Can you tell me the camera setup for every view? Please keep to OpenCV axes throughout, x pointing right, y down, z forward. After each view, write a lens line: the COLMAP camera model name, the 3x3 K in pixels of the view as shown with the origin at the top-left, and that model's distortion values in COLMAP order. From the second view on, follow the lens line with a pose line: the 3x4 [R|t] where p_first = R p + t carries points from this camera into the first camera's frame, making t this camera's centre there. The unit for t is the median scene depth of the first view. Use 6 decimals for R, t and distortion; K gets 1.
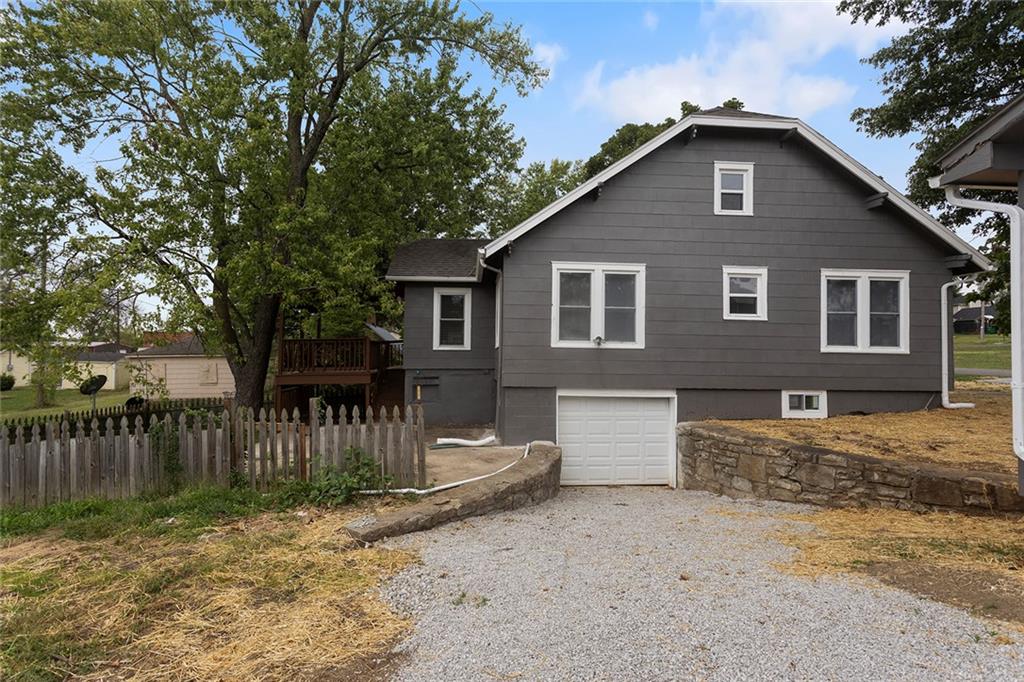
lens RADIAL K [[515.4, 0, 506.5], [0, 515.4, 342.8], [0, 0, 1]] dist [0.007253, 0.002413]
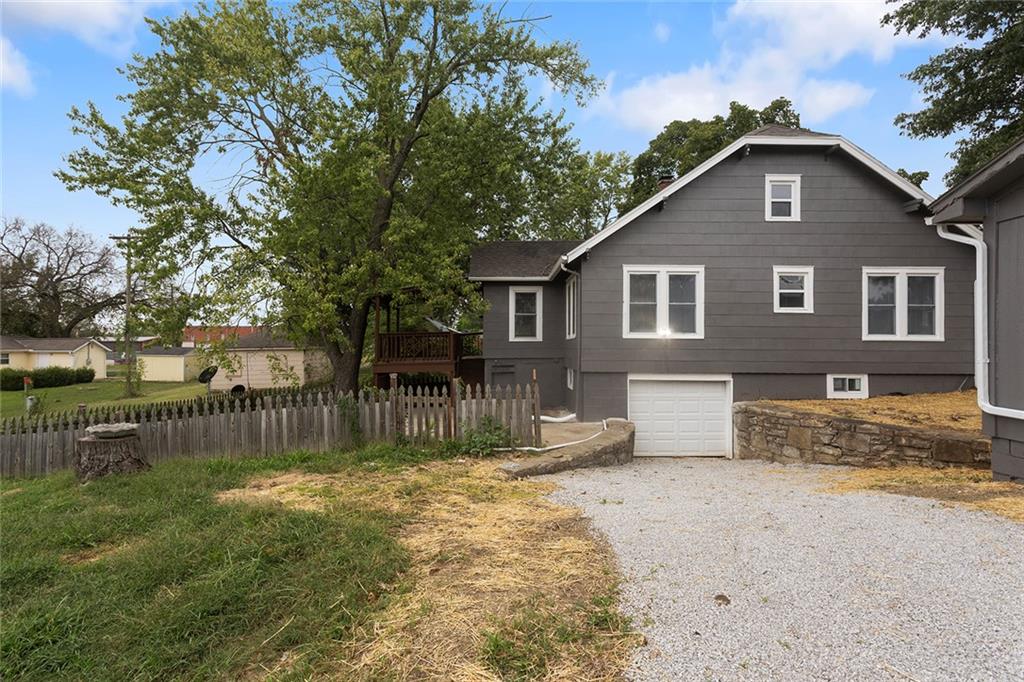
lens RADIAL K [[515.4, 0, 518.0], [0, 515.4, 339.4], [0, 0, 1]] dist [0.007253, 0.002413]
pose [[0.998326, -0.008429, -0.057227, -0.081495], [0.009016, 0.999909, 0.010007, -0.002206], [0.057137, -0.010506, 0.998311, -0.176712]]
